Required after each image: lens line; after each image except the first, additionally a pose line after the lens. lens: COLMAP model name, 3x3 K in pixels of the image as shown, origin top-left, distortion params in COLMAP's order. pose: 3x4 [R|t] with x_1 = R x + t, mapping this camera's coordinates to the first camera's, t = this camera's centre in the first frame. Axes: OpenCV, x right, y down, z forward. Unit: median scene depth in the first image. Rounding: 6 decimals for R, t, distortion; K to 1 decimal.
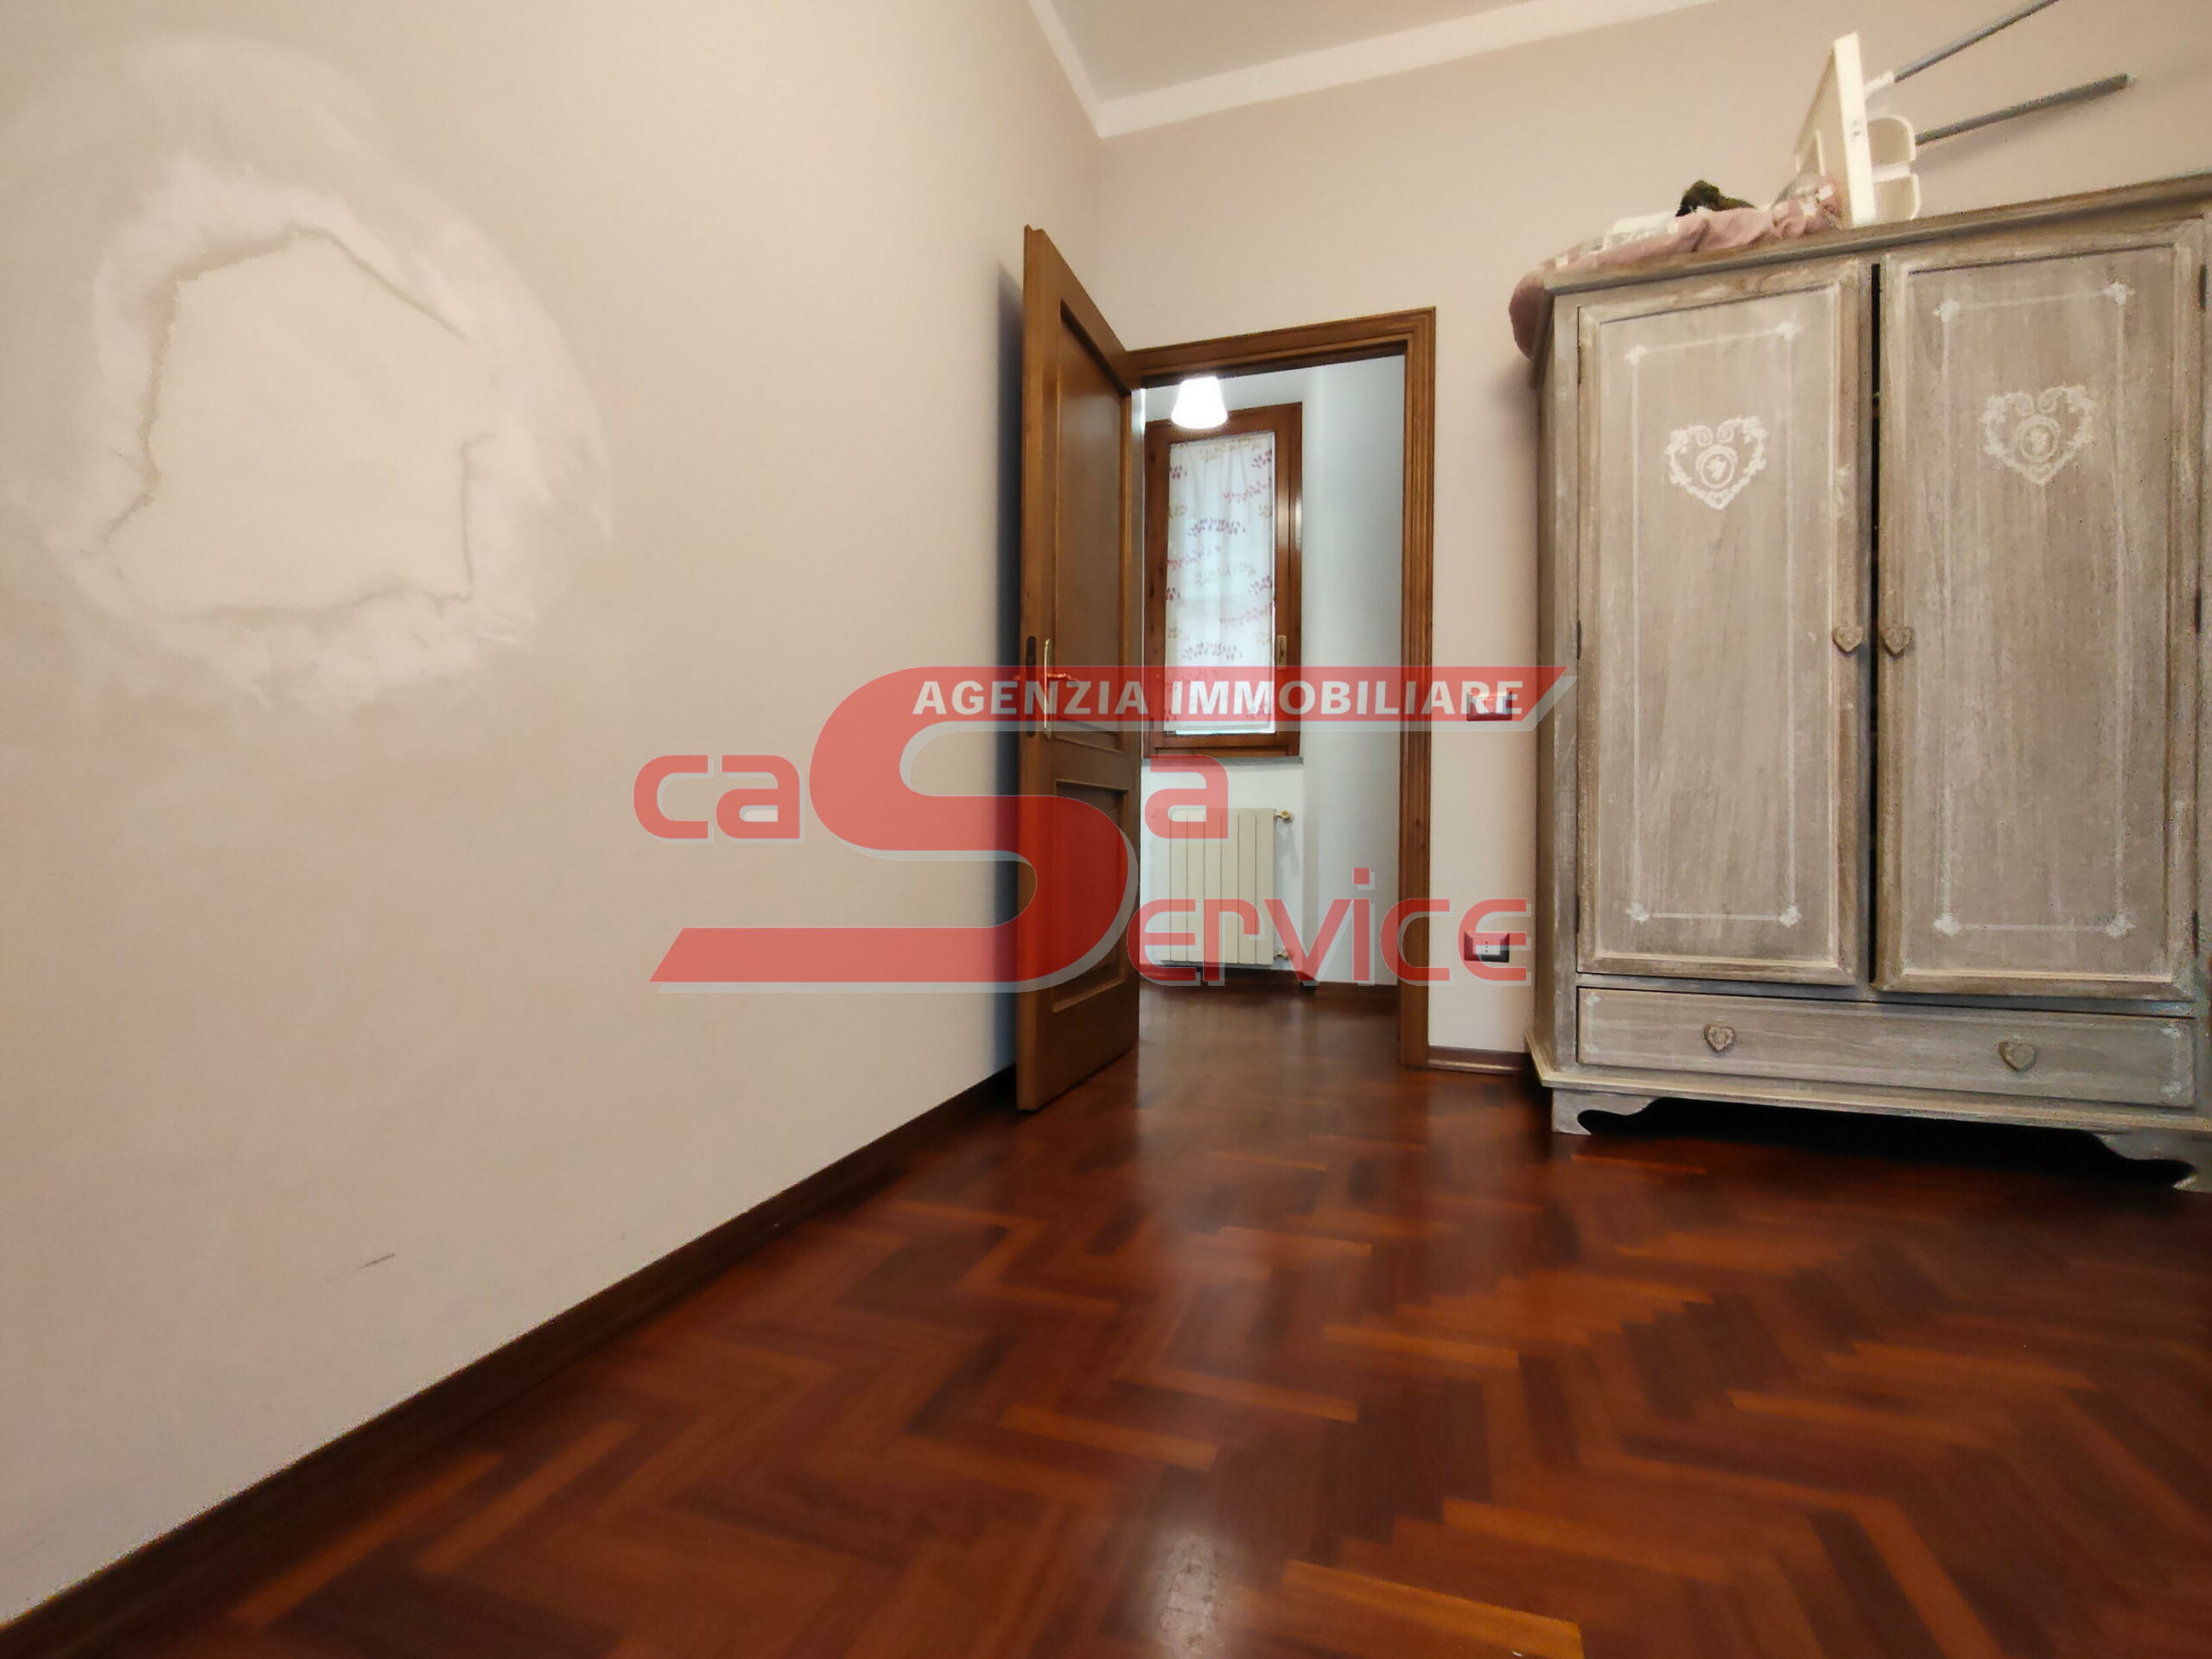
lens RADIAL K [[1035.8, 0, 1111.6], [0, 1035.8, 831.4], [0, 0, 1]] dist [-0.004638, 0.001369]
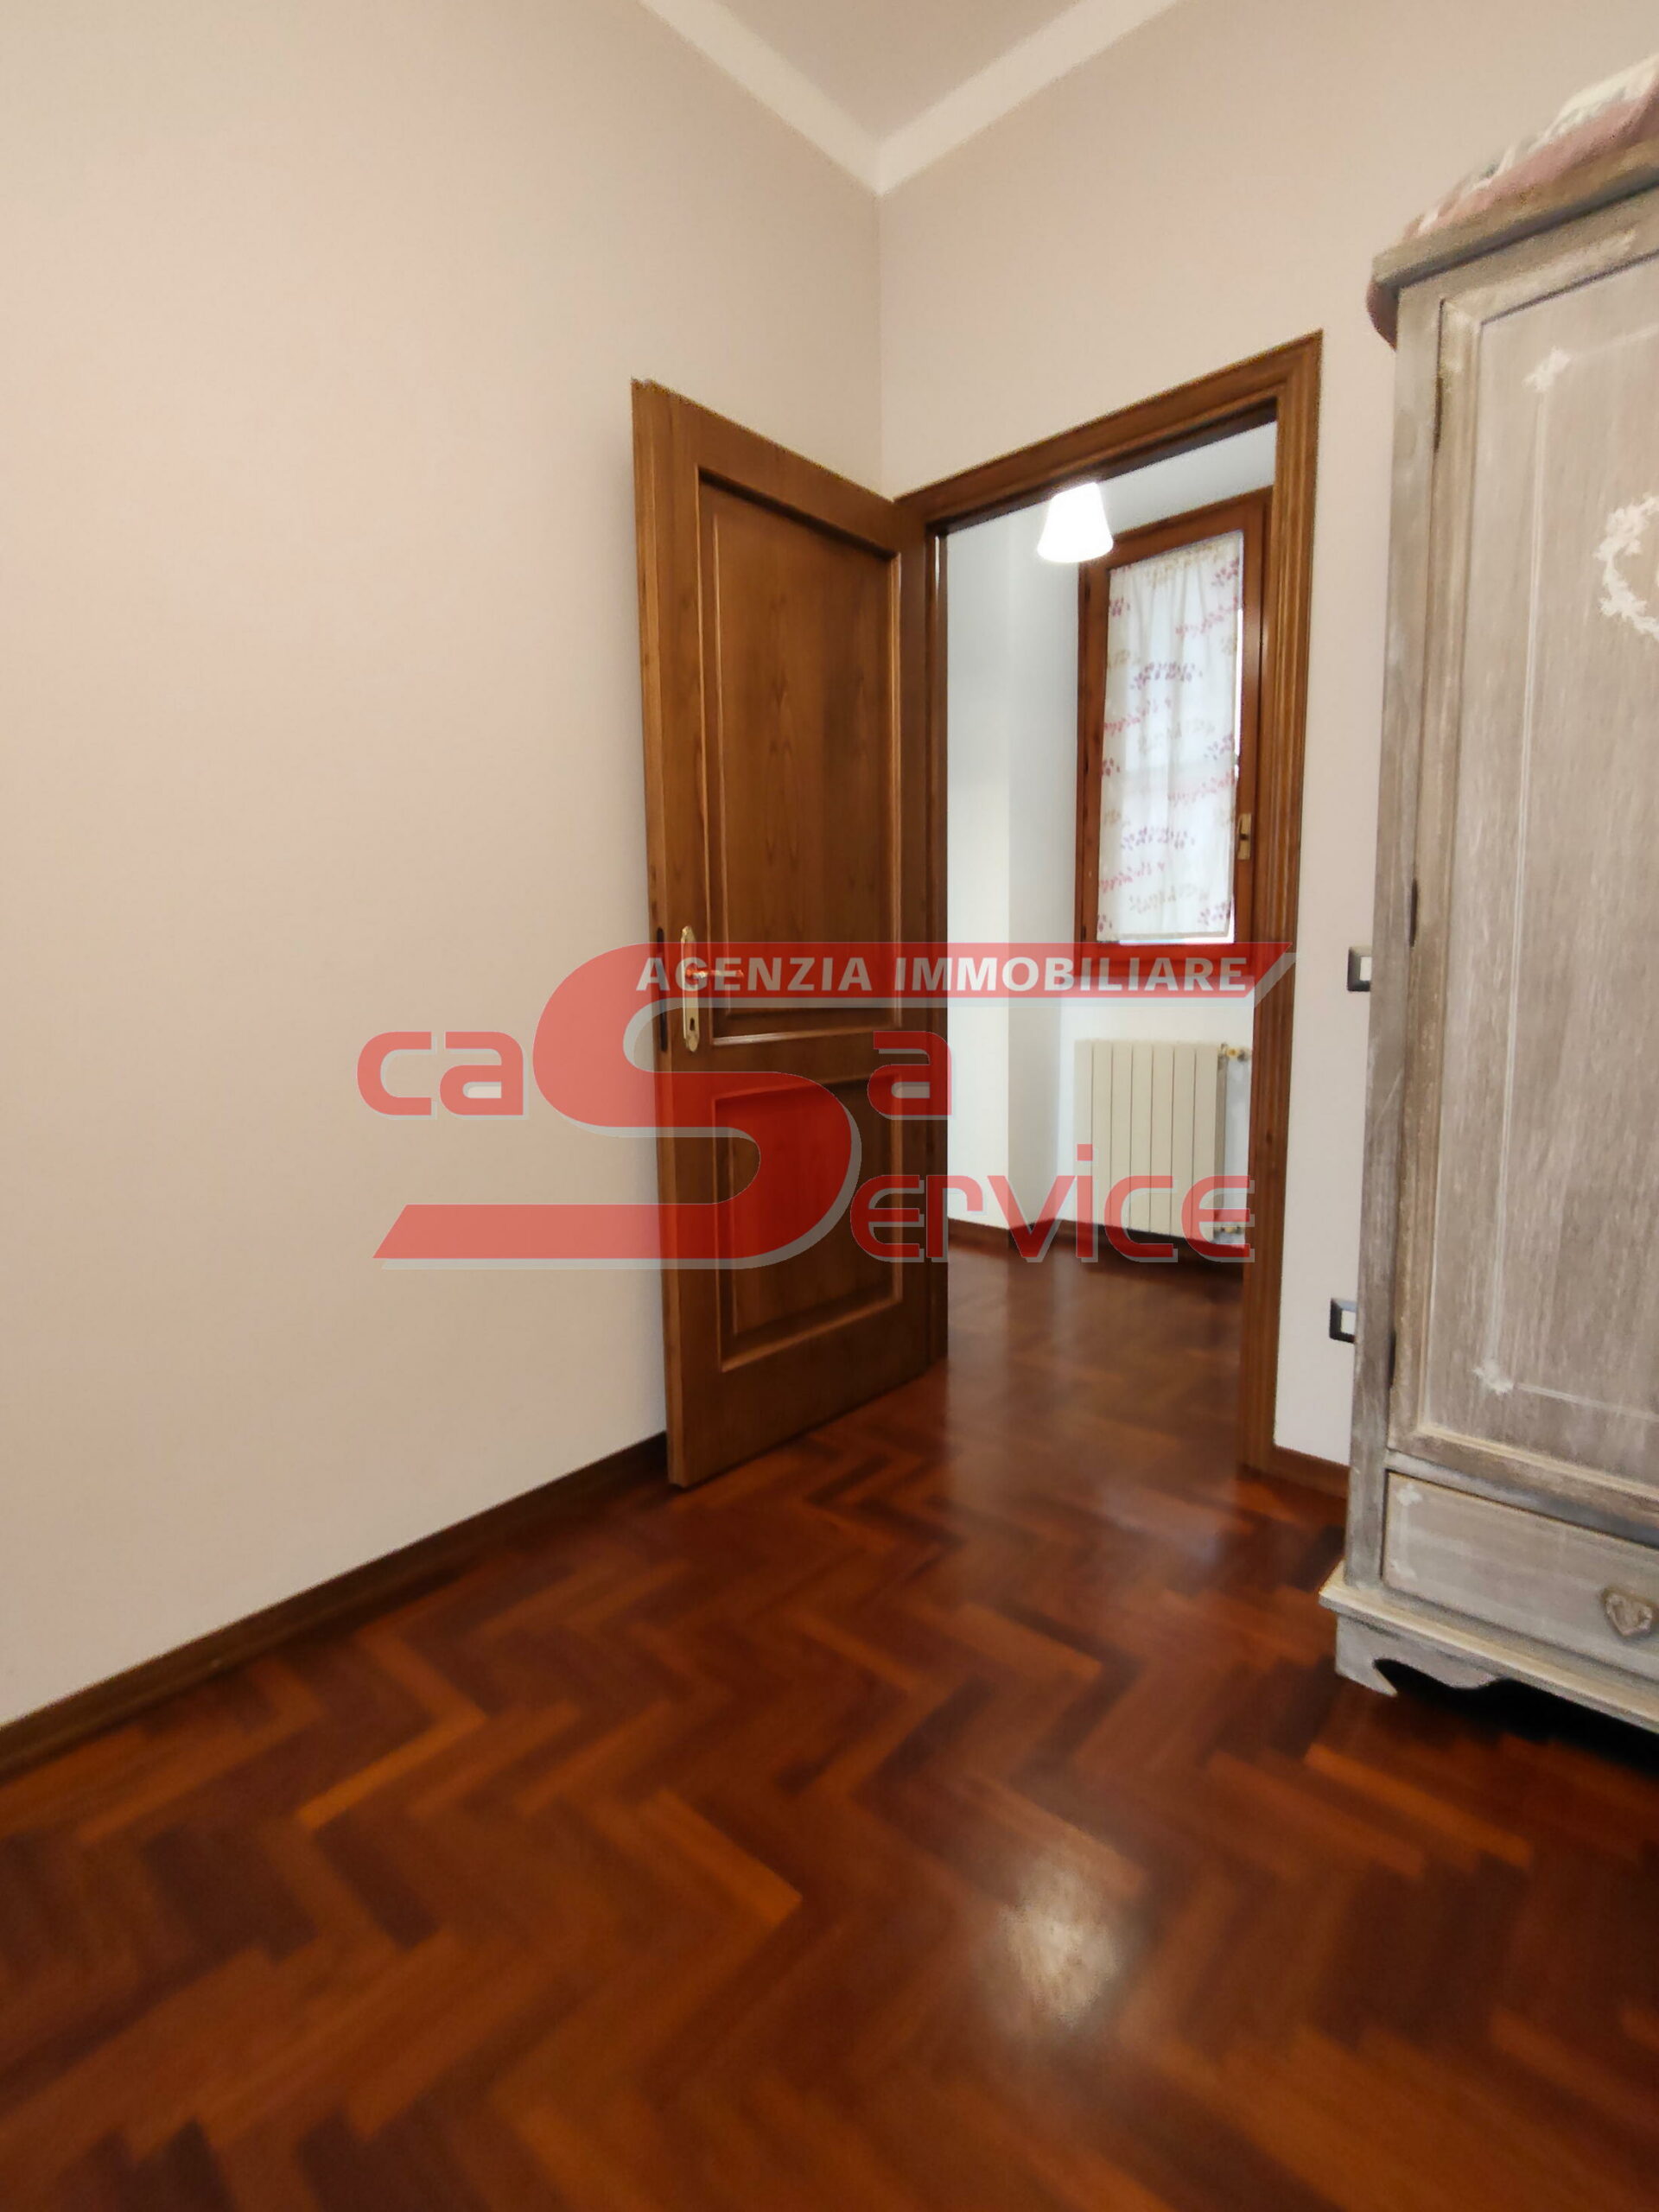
lens RADIAL K [[1035.8, 0, 826.8], [0, 1035.8, 1098.5], [0, 0, 1]] dist [-0.004638, 0.001369]
pose [[0.916793, 0.028443, -0.398349, 0.383658], [0.021845, 0.992396, 0.121134, -0.159485], [0.398765, -0.119757, 0.909200, 0.318912]]
